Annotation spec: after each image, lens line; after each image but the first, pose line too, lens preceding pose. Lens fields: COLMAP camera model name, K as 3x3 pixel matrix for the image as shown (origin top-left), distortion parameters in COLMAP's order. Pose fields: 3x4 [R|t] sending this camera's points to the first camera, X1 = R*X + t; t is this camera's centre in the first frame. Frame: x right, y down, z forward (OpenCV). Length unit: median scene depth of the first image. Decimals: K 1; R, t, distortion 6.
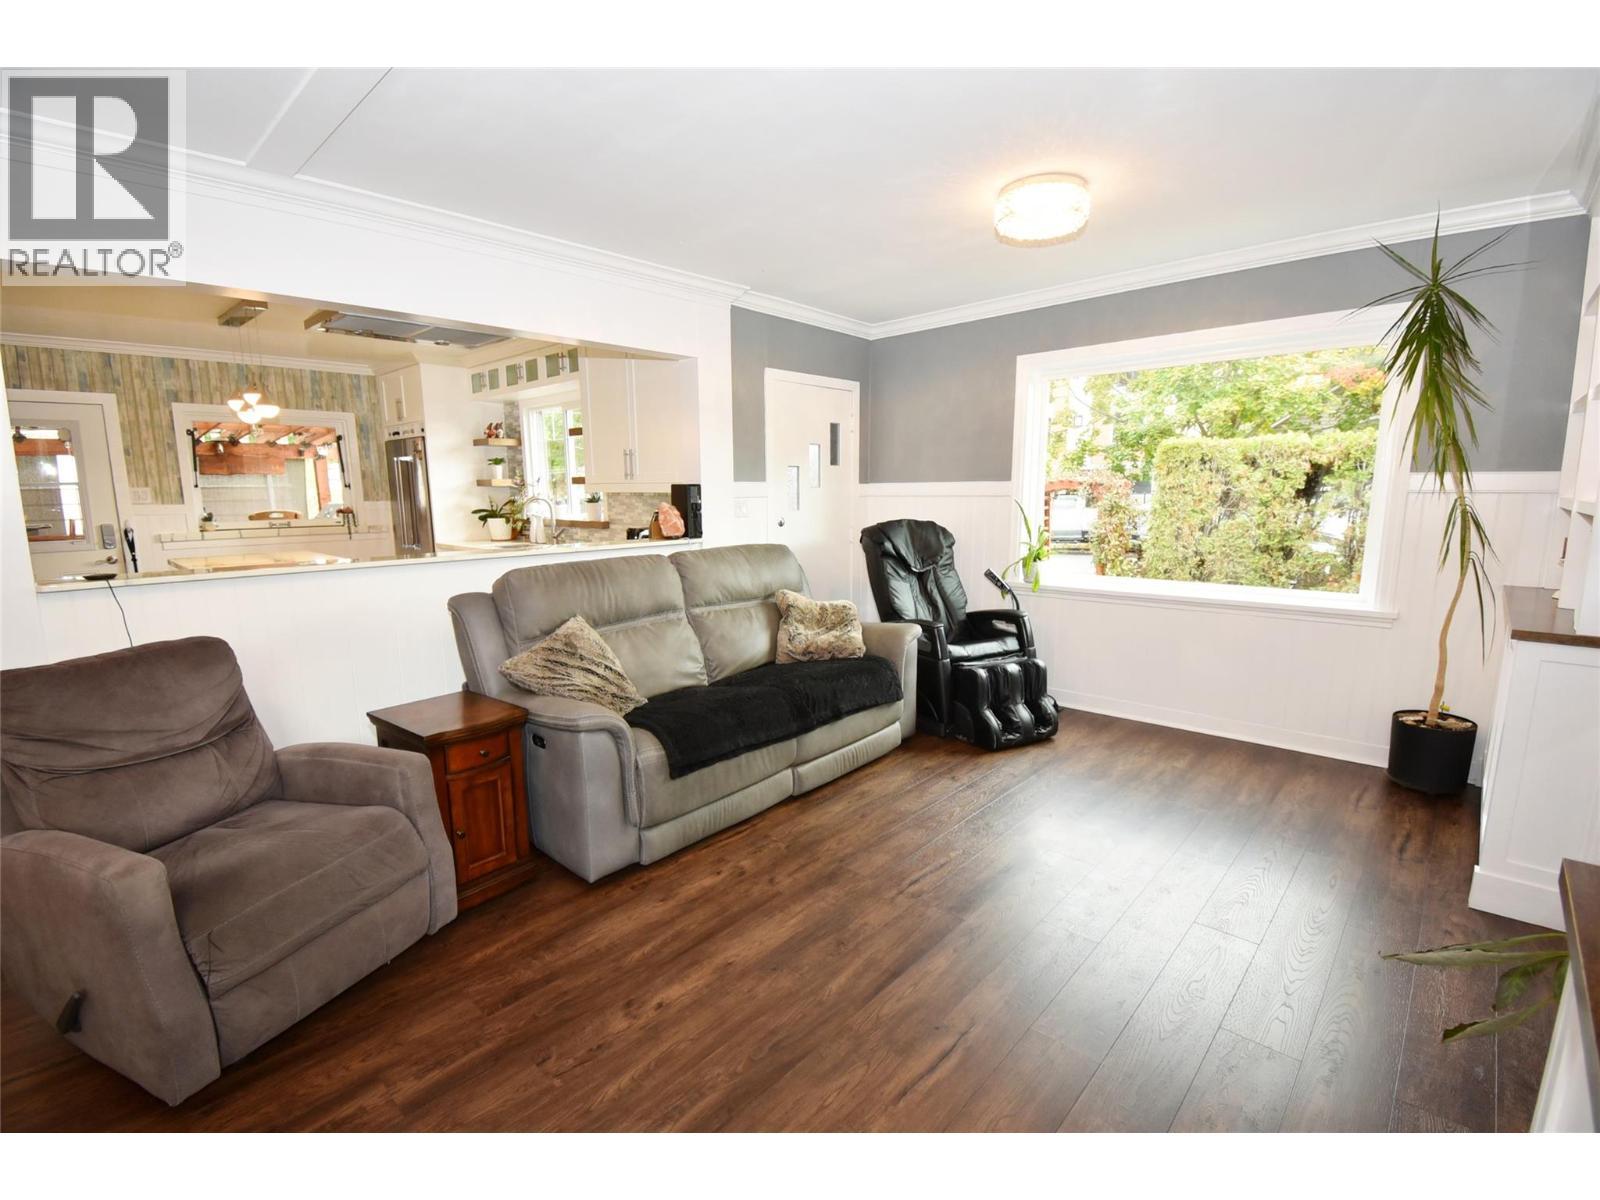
lens RADIAL K [[718.8, 0, 798.2], [0, 718.8, 617.5], [0, 0, 1]] dist [0.021866, -0.027250]
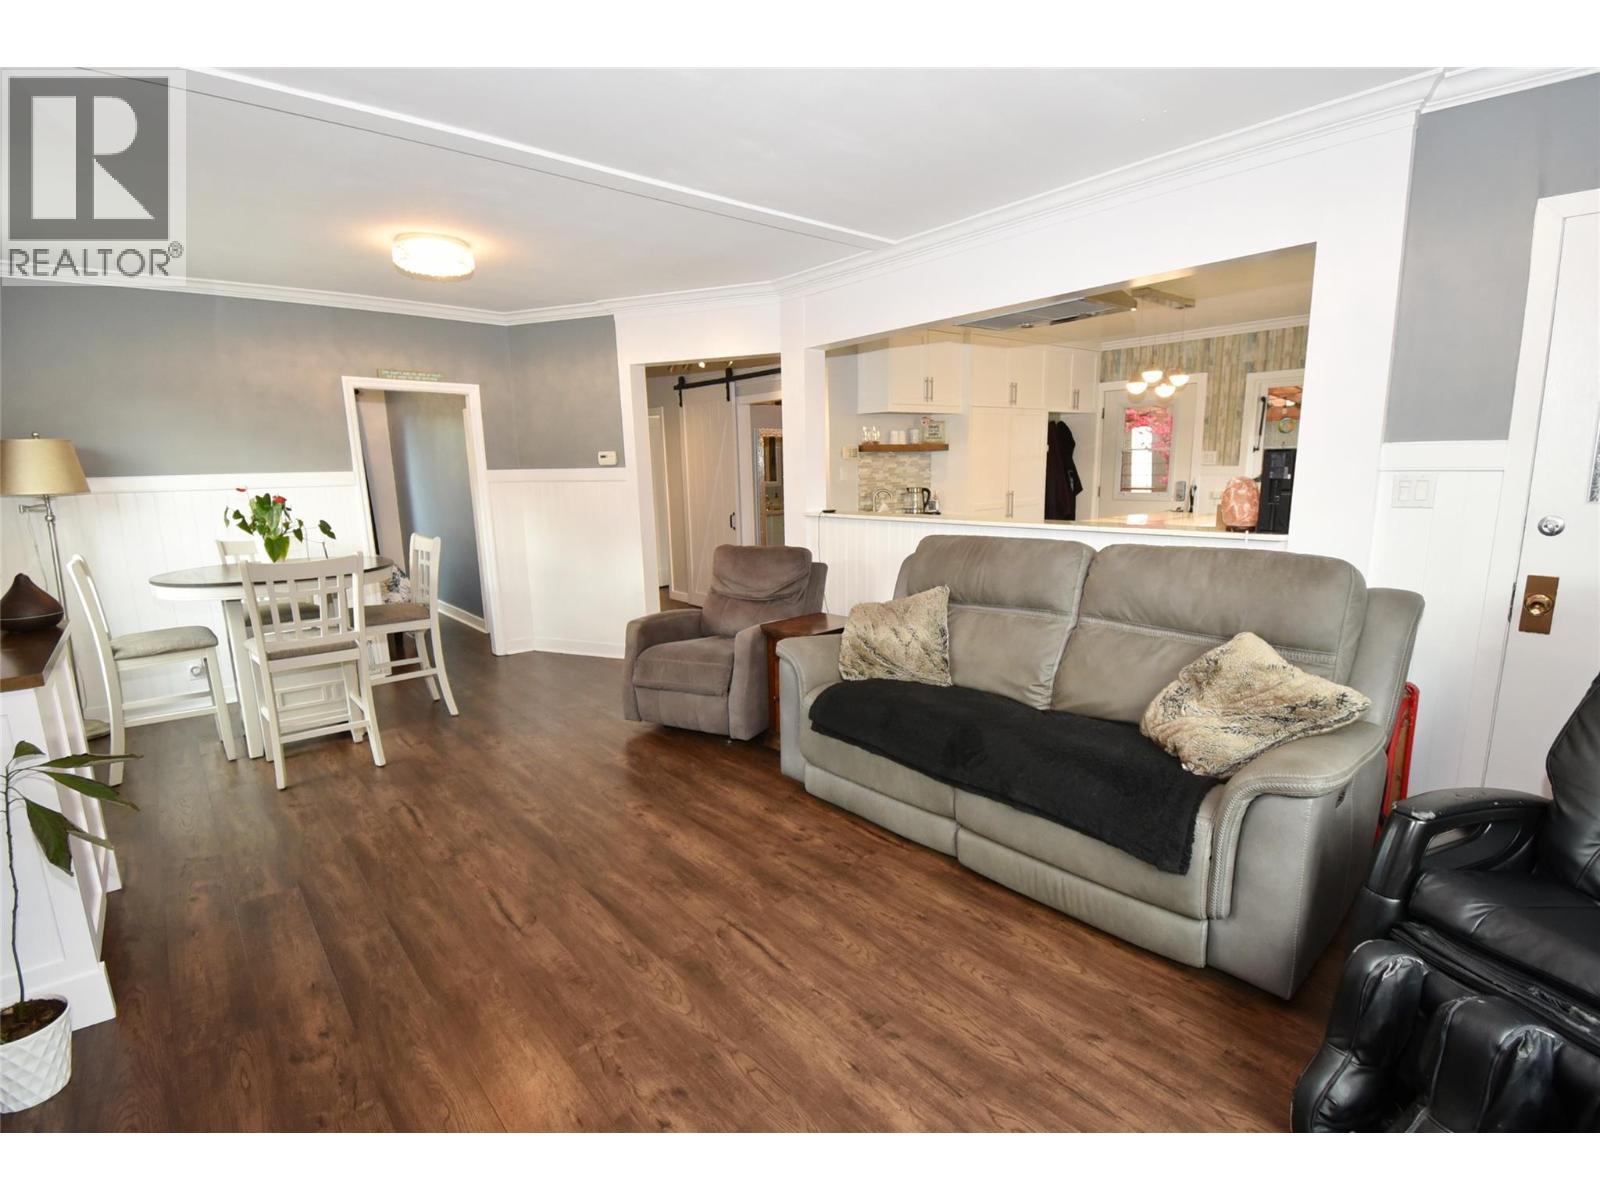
lens RADIAL K [[757.7, 0, 804.0], [0, 757.7, 610.9], [0, 0, 1]] dist [0.008522, -0.000899]
pose [[-0.107840, 0.199626, -0.973920, 0.437796], [-0.153439, 0.964553, 0.214696, -0.094980], [0.982256, 0.172590, -0.073387, 0.489905]]
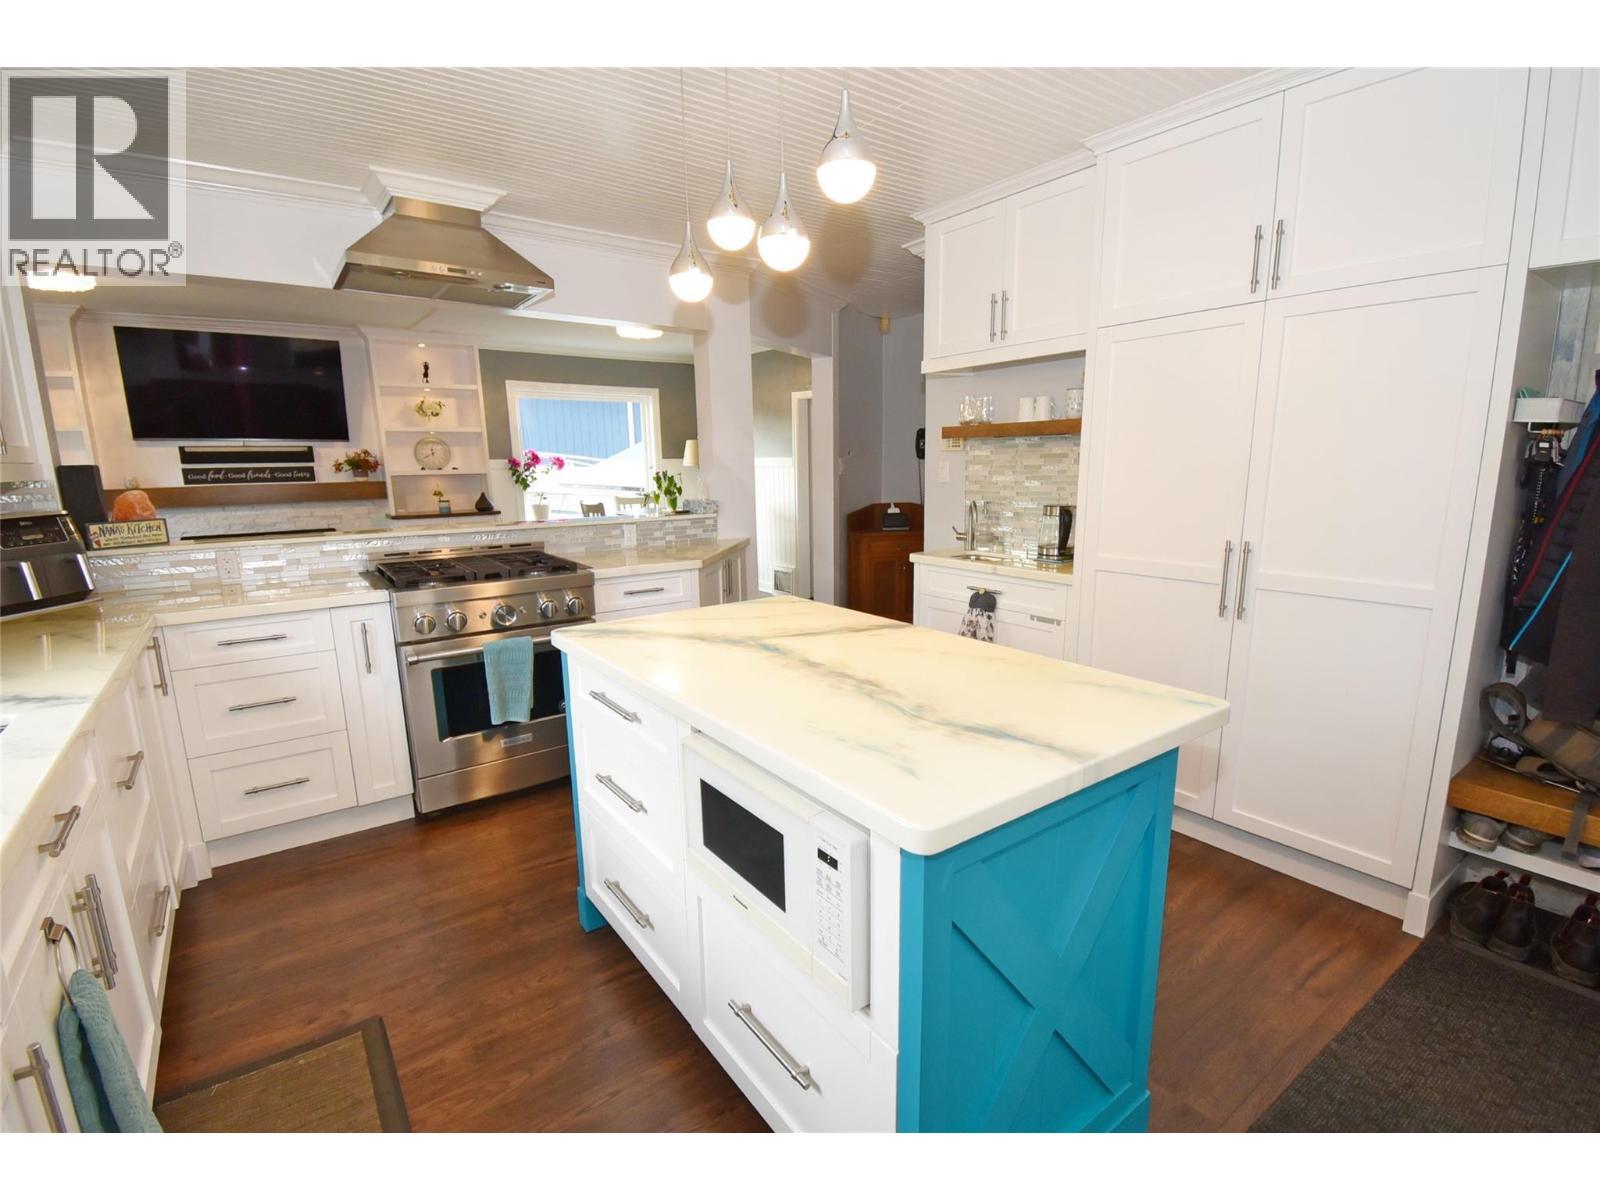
lens RADIAL K [[738.3, 0, 803.9], [0, 738.3, 610.7], [0, 0, 1]] dist [0.024368, -0.027604]
pose [[-0.983318, -0.015442, 0.181240, -0.699038], [0.052990, 0.928854, 0.366636, -0.205045], [-0.174007, 0.370123, -0.912540, 1.159210]]
